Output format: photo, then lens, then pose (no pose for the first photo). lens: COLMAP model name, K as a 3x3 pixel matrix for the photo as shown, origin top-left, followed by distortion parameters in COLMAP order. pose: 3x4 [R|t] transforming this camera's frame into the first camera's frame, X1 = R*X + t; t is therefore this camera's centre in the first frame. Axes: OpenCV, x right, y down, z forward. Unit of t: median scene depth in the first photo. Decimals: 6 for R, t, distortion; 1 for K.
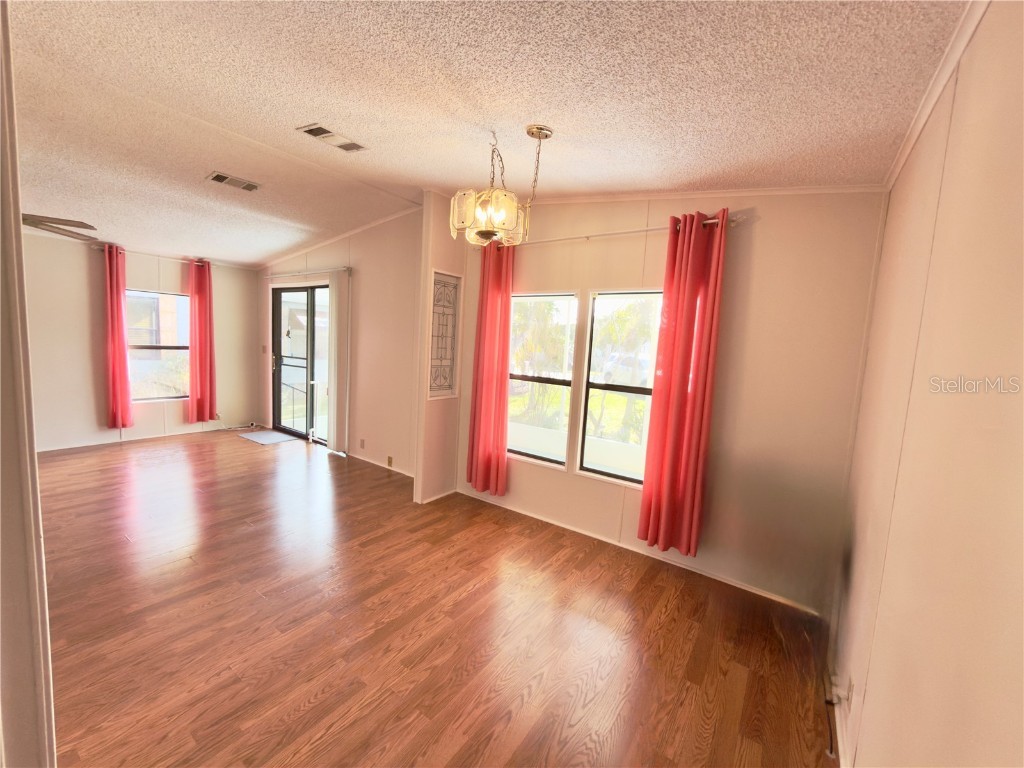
lens RADIAL K [[408.7, 0, 513.4], [0, 408.7, 382.9], [0, 0, 1]] dist [-0.001708, 0.000682]
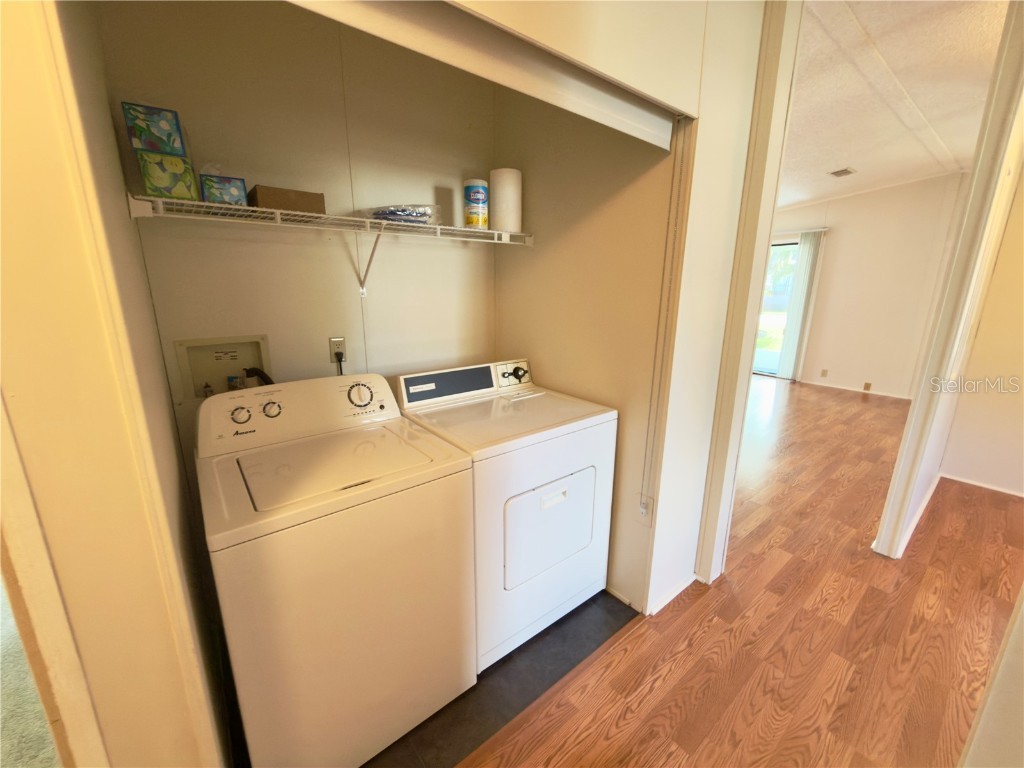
lens RADIAL K [[408.7, 0, 511.5], [0, 408.7, 384.2], [0, 0, 1]] dist [-0.001708, 0.000682]
pose [[0.958131, 0.021986, -0.285485, -1.238796], [0.016738, 0.991042, 0.132500, 0.000403], [0.285840, -0.131731, 0.949180, -0.627653]]
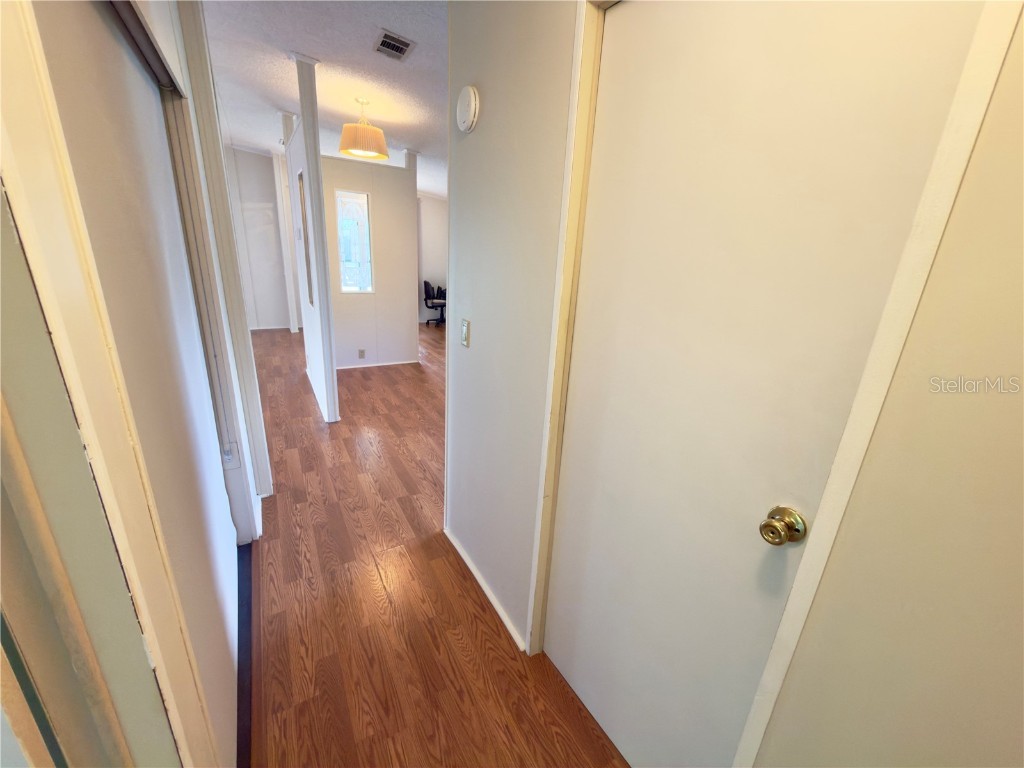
lens RADIAL K [[408.7, 0, 512.3], [0, 408.7, 384.0], [0, 0, 1]] dist [-0.001708, 0.000682]
pose [[0.413082, -0.311732, 0.855679, -1.504106], [0.055337, 0.946446, 0.318085, -0.025600], [-0.909011, -0.084045, 0.408210, -0.694759]]
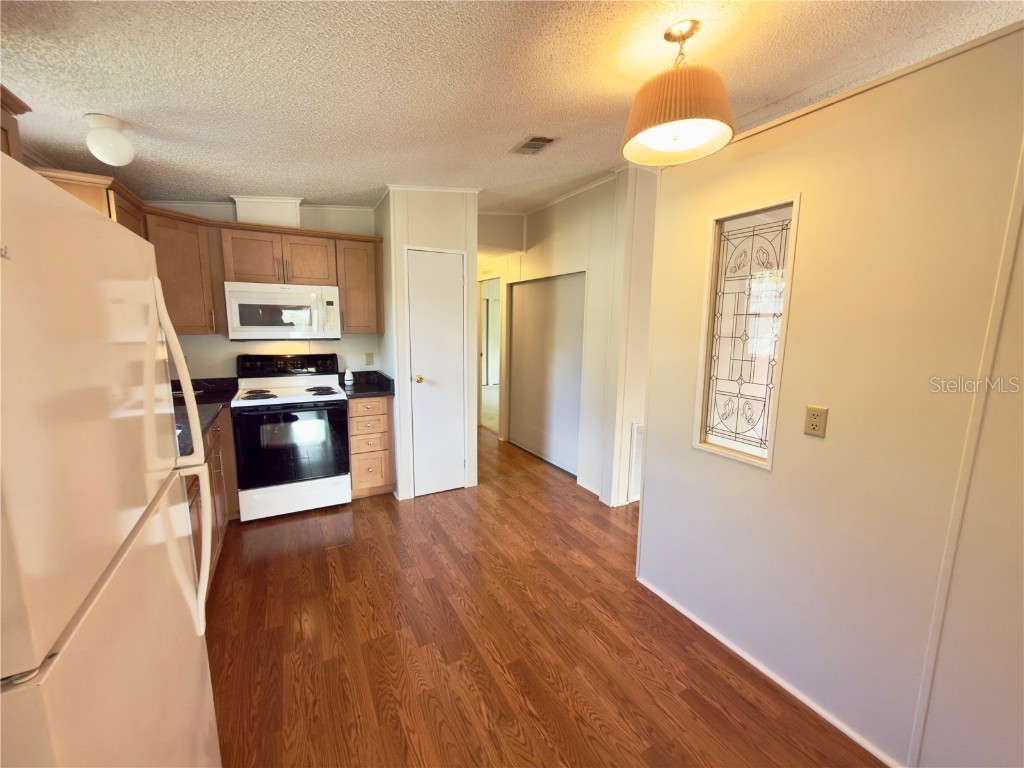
lens RADIAL K [[408.7, 0, 509.8], [0, 408.7, 383.1], [0, 0, 1]] dist [-0.001708, 0.000682]
pose [[-0.446823, 0.078183, -0.891200, -0.171130], [-0.124117, 0.981123, 0.148301, -0.044199], [0.885971, 0.176877, -0.428684, 0.135556]]
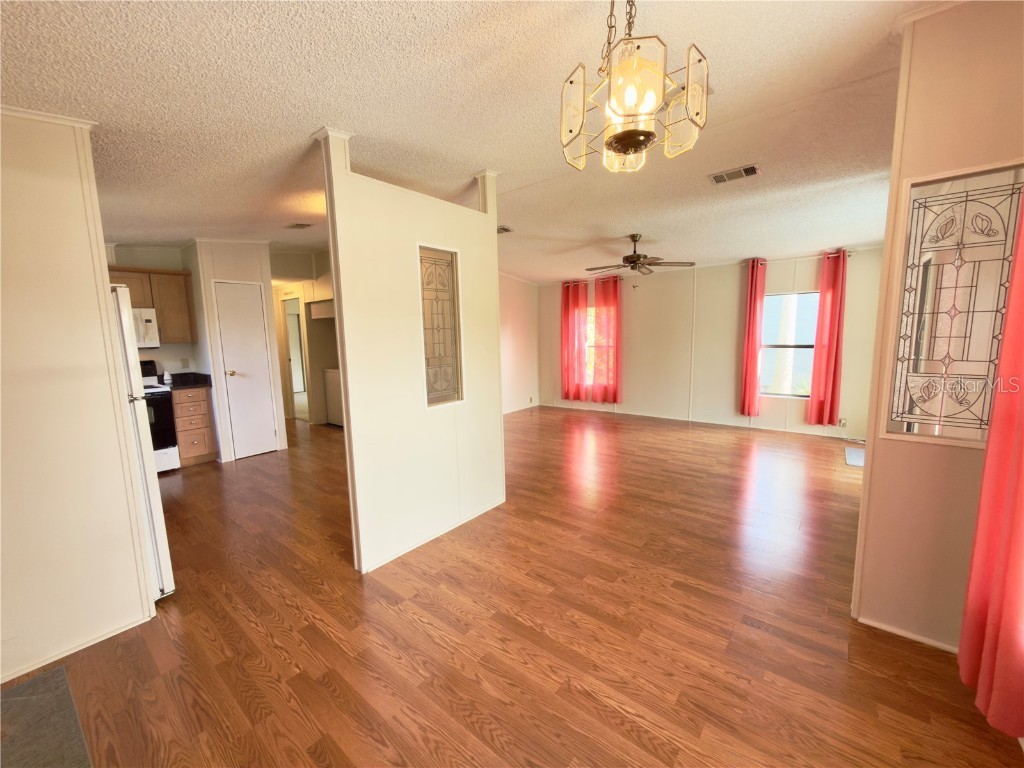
lens RADIAL K [[408.7, 0, 510.6], [0, 408.7, 383.7], [0, 0, 1]] dist [-0.001708, 0.000682]
pose [[-0.073892, 0.075387, -0.994413, 0.338356], [-0.078068, 0.993641, 0.081130, -0.031036], [0.994206, 0.083627, -0.067537, 0.539018]]
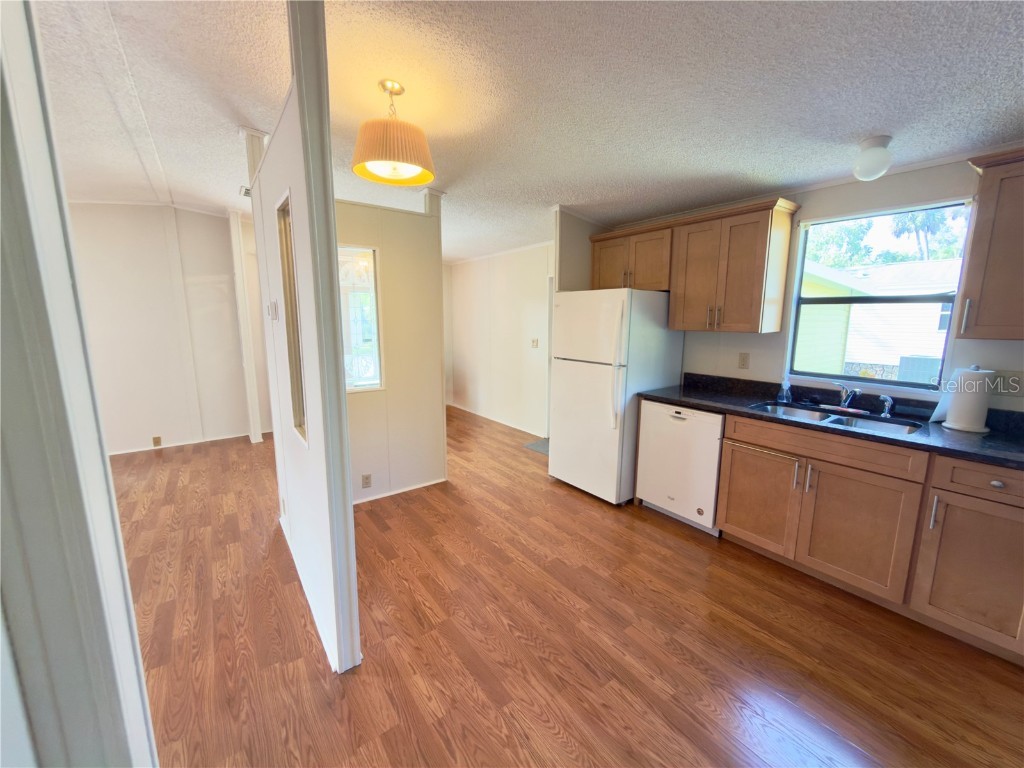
lens RADIAL K [[408.7, 0, 511.6], [0, 408.7, 383.8], [0, 0, 1]] dist [-0.001708, 0.000682]
pose [[0.320434, -0.204468, 0.924941, -1.186716], [0.109838, 0.977860, 0.178114, -0.049056], [-0.940881, 0.044520, 0.335798, -0.268906]]
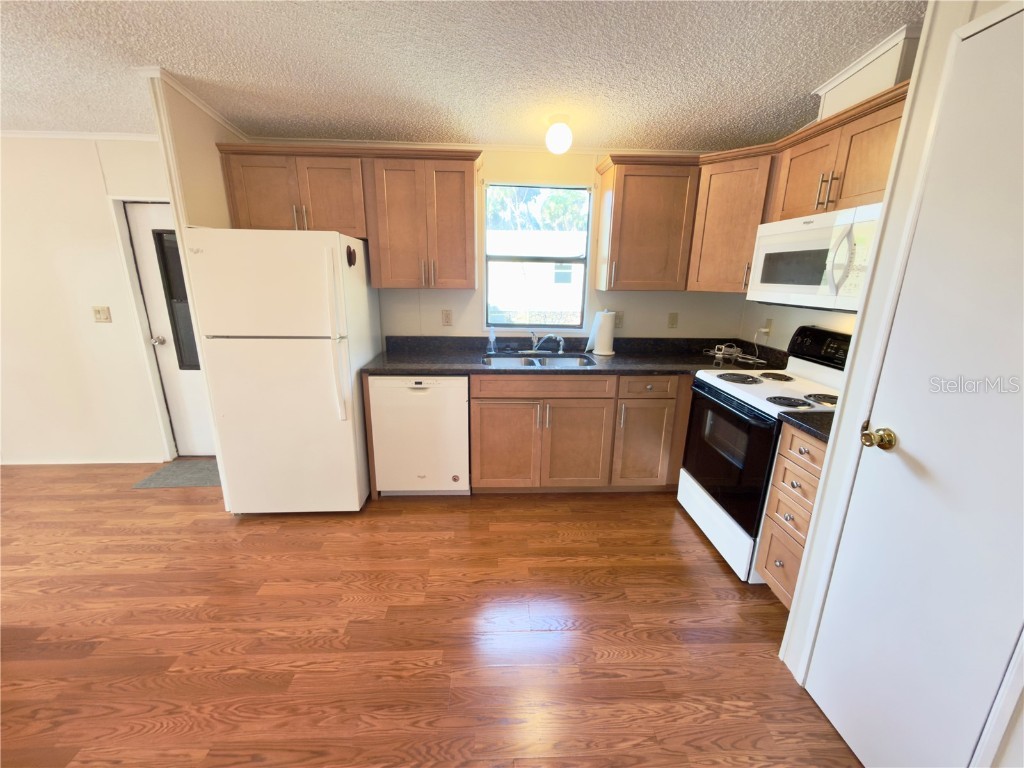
lens RADIAL K [[408.7, 0, 512.1], [0, 408.7, 383.0], [0, 0, 1]] dist [-0.001708, 0.000682]
pose [[-0.607923, -0.261433, 0.749722, -0.983879], [0.034697, 0.934589, 0.354032, -0.060616], [-0.793238, 0.241237, -0.559087, -0.038242]]
